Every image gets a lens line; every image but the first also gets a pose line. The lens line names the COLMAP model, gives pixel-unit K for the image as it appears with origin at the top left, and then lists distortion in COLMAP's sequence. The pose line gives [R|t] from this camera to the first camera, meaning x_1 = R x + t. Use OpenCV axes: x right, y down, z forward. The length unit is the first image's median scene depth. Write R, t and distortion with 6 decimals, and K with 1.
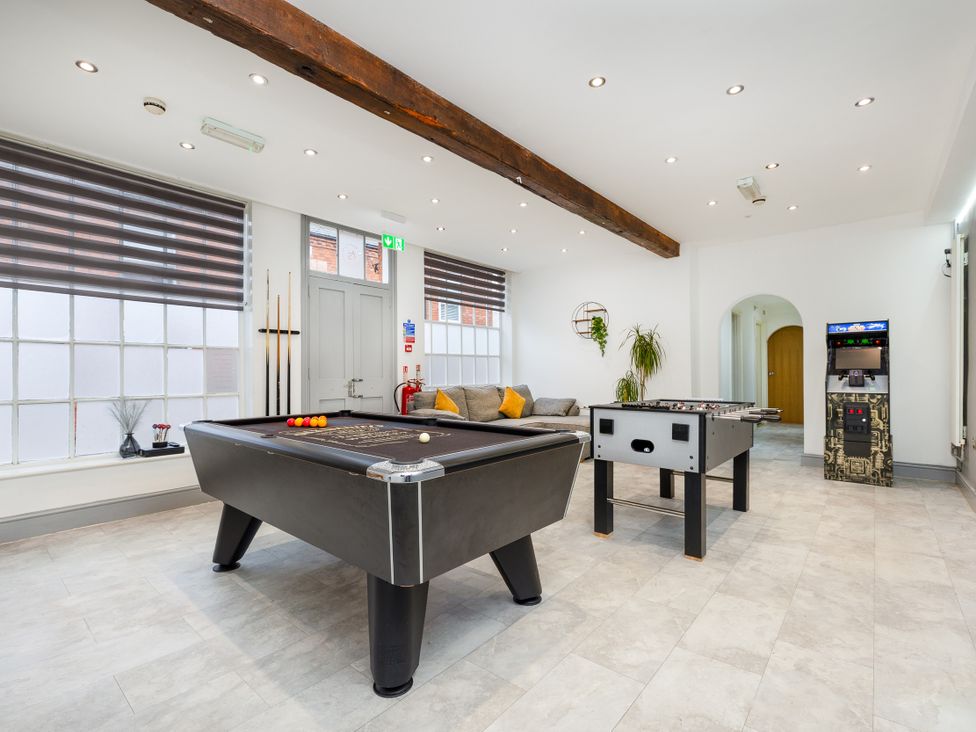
lens RADIAL K [[462.2, 0, 480.5], [0, 462.2, 368.3], [0, 0, 1]] dist [-0.003083, -0.000134]
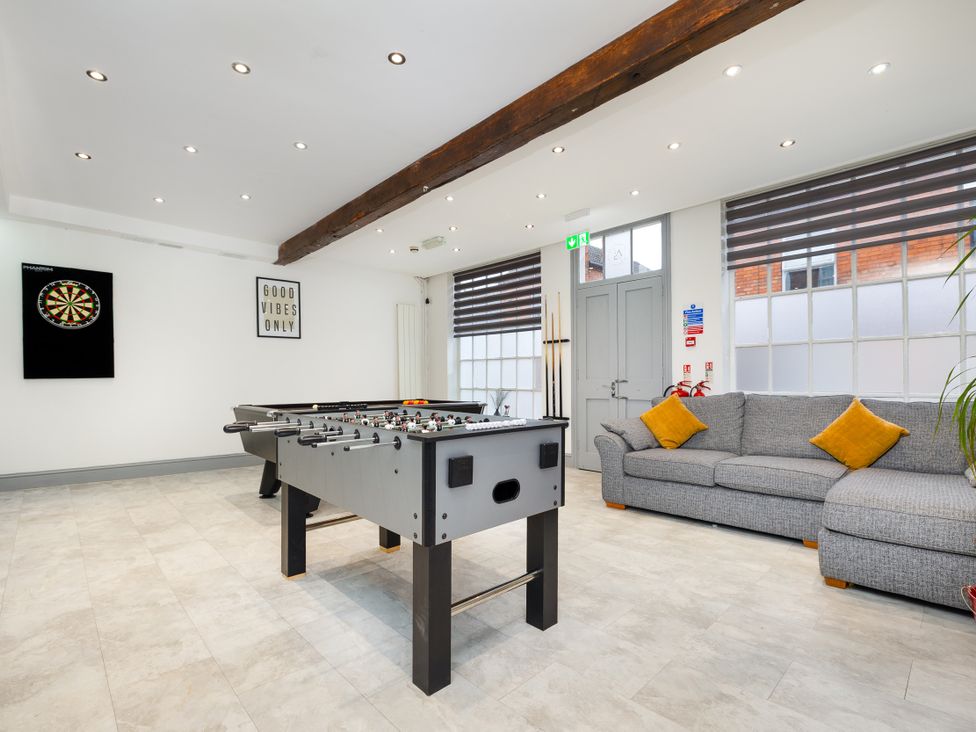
lens RADIAL K [[462.2, 0, 480.9], [0, 462.2, 375.2], [0, 0, 1]] dist [-0.003083, -0.000134]
pose [[-0.108059, -0.005782, -0.994128, 0.947268], [0.012081, 0.999902, -0.007129, 0.021627], [0.994071, -0.012780, -0.107978, 1.049195]]
